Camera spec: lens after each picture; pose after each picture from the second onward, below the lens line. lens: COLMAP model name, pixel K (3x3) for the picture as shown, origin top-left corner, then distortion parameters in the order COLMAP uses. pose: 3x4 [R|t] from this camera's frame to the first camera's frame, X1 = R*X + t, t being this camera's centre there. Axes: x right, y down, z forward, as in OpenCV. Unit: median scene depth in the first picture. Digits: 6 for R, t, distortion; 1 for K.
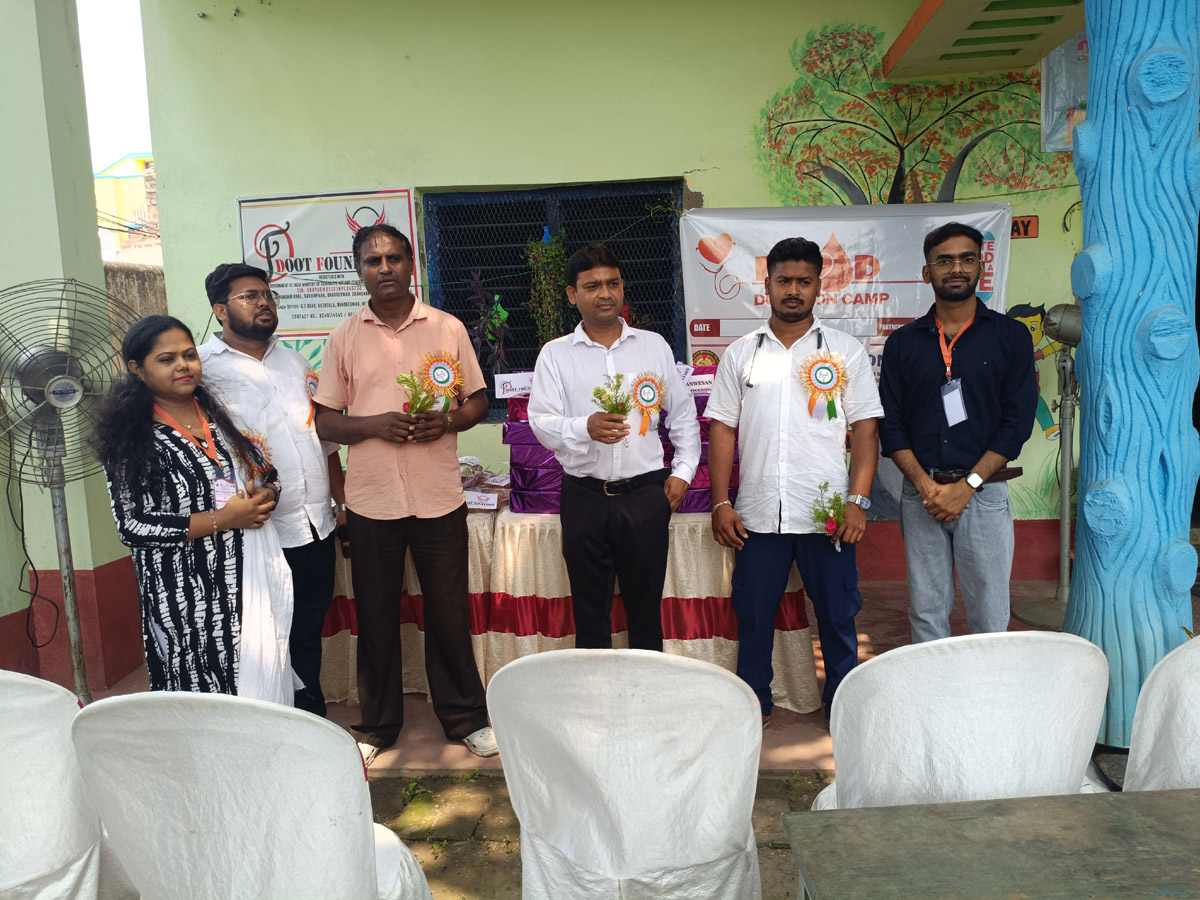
lens RADIAL K [[923.1, 0, 606.0], [0, 923.1, 444.5], [0, 0, 1]] dist [0.090697, -0.180073]
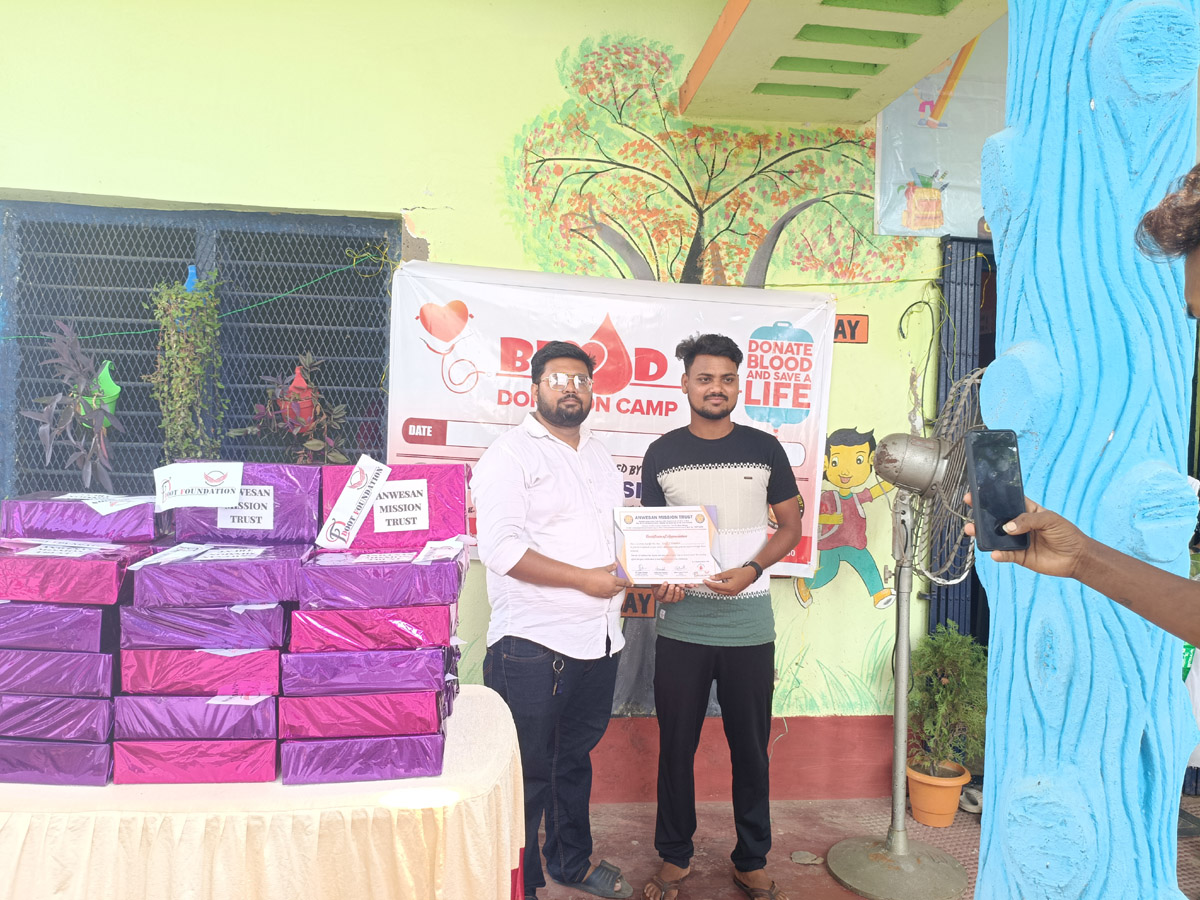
lens RADIAL K [[943.0, 0, 610.6], [0, 943.0, 448.3], [0, 0, 1]] dist [0.098122, -0.196511]
pose [[0.975997, 0.059809, 0.209408, 0.099608], [-0.039668, 0.994287, -0.099098, -0.051139], [-0.214139, 0.088412, 0.972794, 0.295780]]
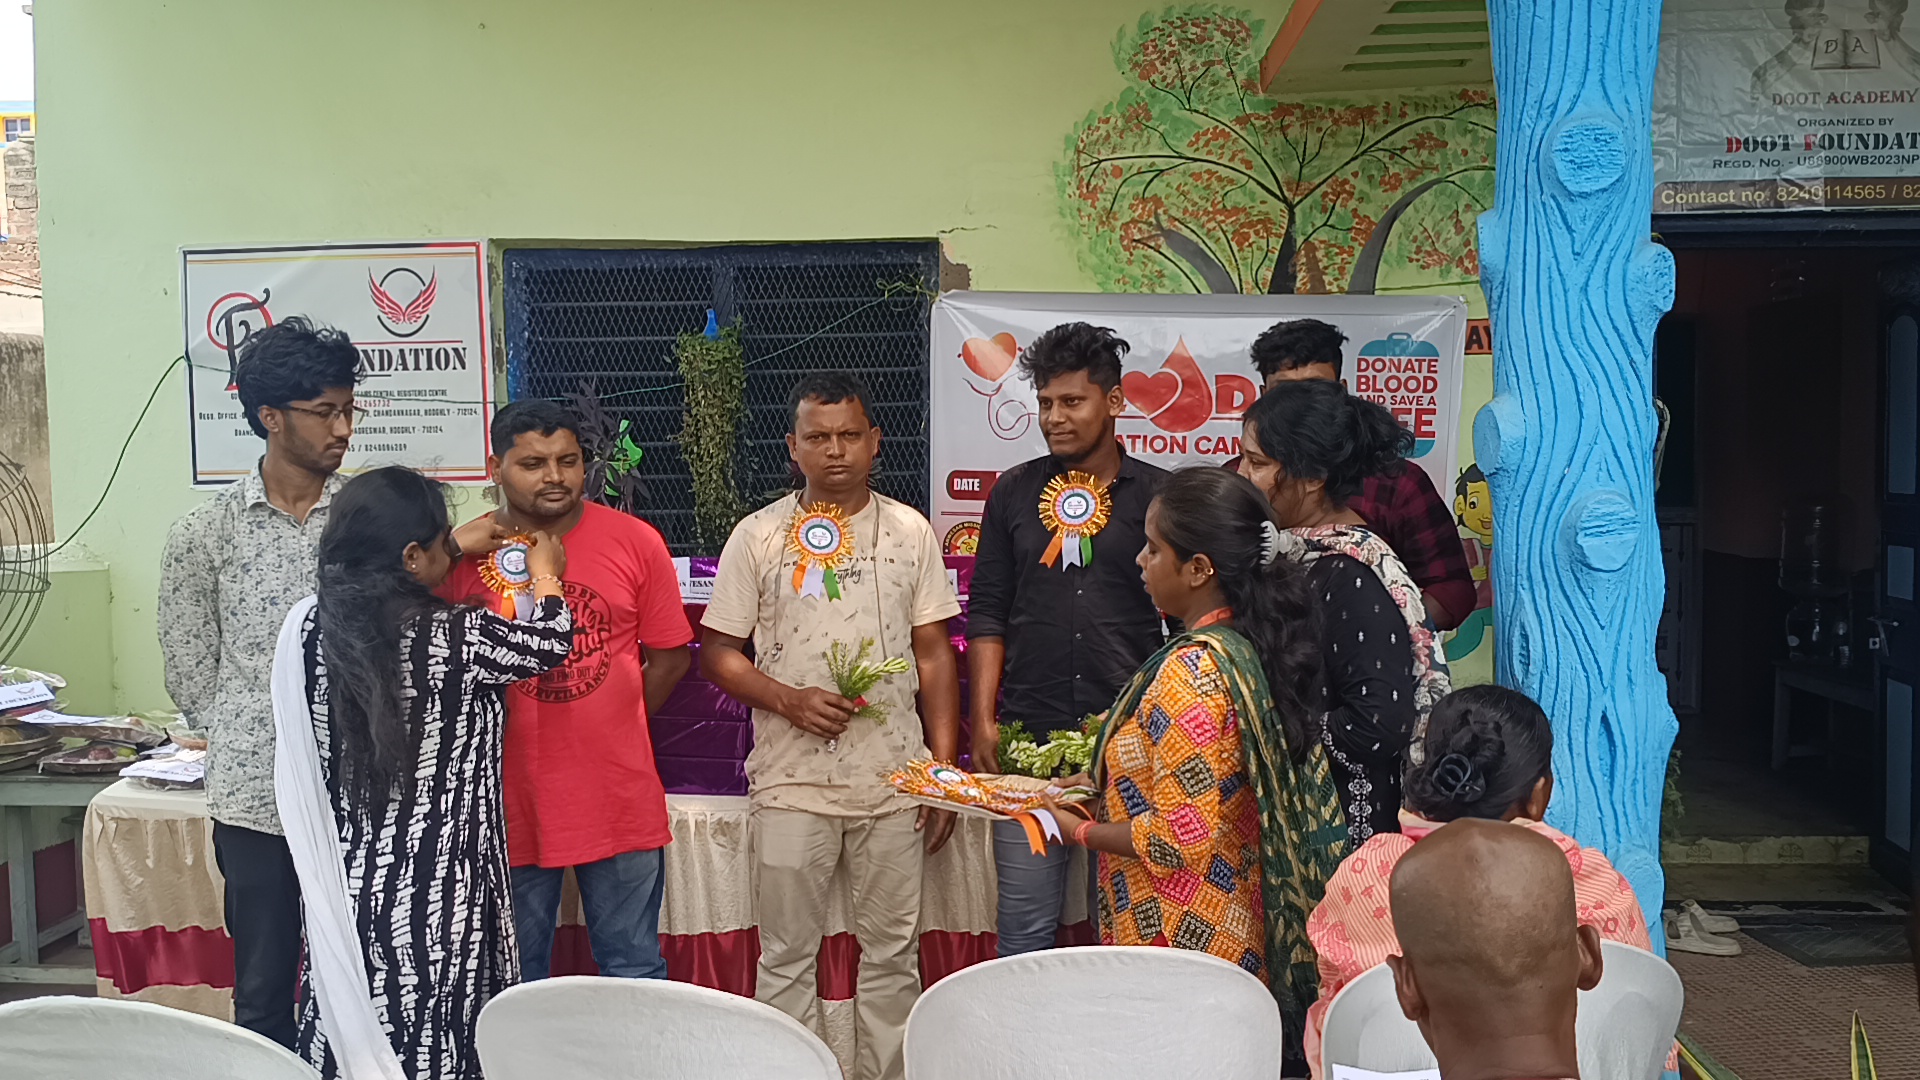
lens RADIAL K [[1774.5, 0, 960.0], [0, 1774.5, 540.0], [0, 0, 1]] dist [0.190547, -0.517598]
pose [[0.998672, 0.022321, 0.046425, 0.048642], [-0.018876, 0.997125, -0.073379, -0.006051], [-0.047930, 0.072406, 0.996223, -0.152619]]
